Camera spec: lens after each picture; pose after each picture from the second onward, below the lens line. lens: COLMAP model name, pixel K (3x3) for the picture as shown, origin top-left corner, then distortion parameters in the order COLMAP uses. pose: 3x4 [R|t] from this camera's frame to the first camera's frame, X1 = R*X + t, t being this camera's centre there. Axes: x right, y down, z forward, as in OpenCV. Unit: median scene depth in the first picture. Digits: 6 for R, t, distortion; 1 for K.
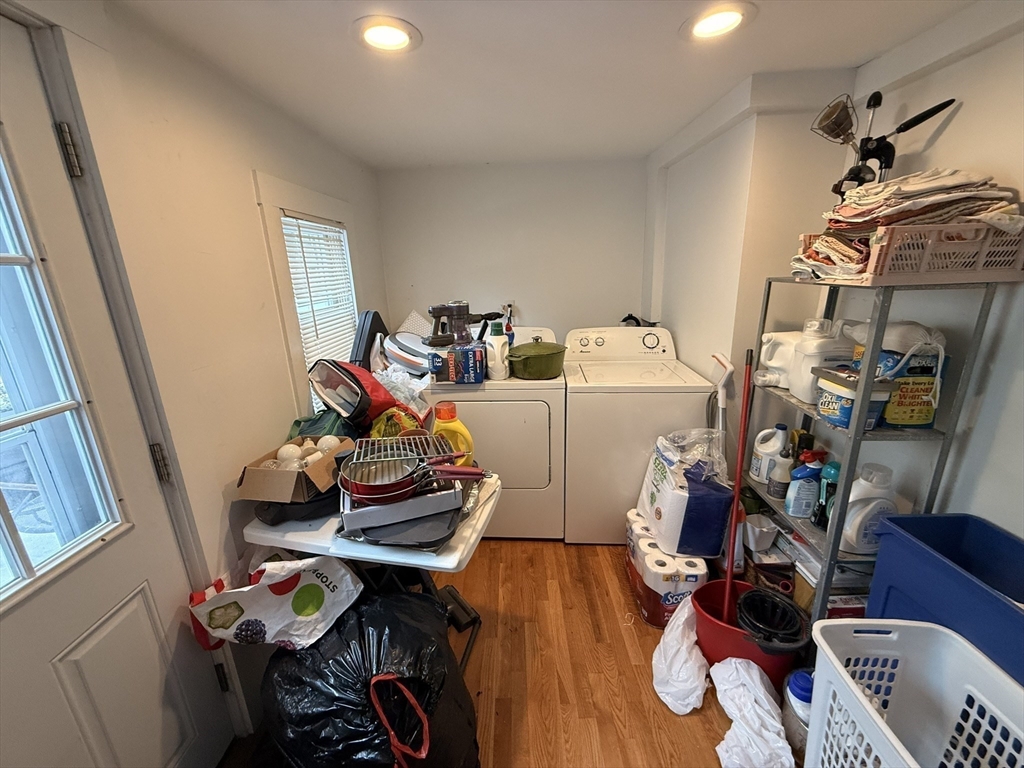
lens RADIAL K [[410.6, 0, 509.6], [0, 410.6, 383.8], [0, 0, 1]] dist [0.000236, 0.000363]
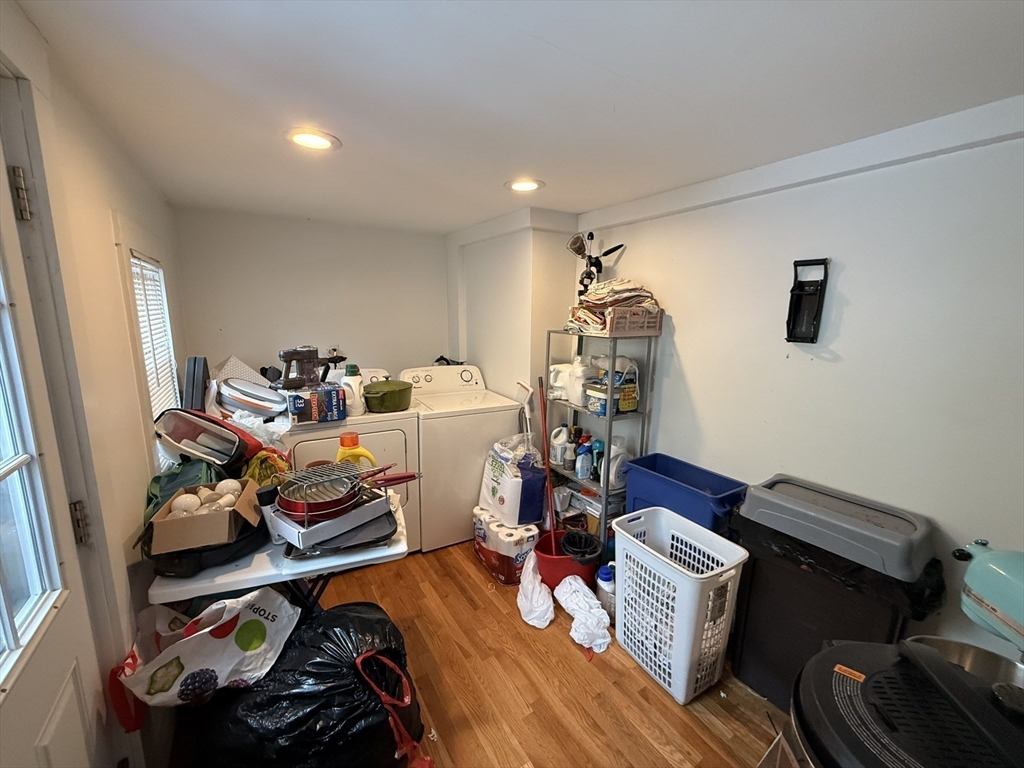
lens RADIAL K [[410.6, 0, 512.5], [0, 410.6, 385.5], [0, 0, 1]] dist [0.000236, 0.000363]
pose [[0.833547, -0.057283, 0.549471, -0.418138], [0.112239, 0.991426, -0.066910, 0.046307], [-0.540927, 0.117445, 0.832829, -0.239768]]
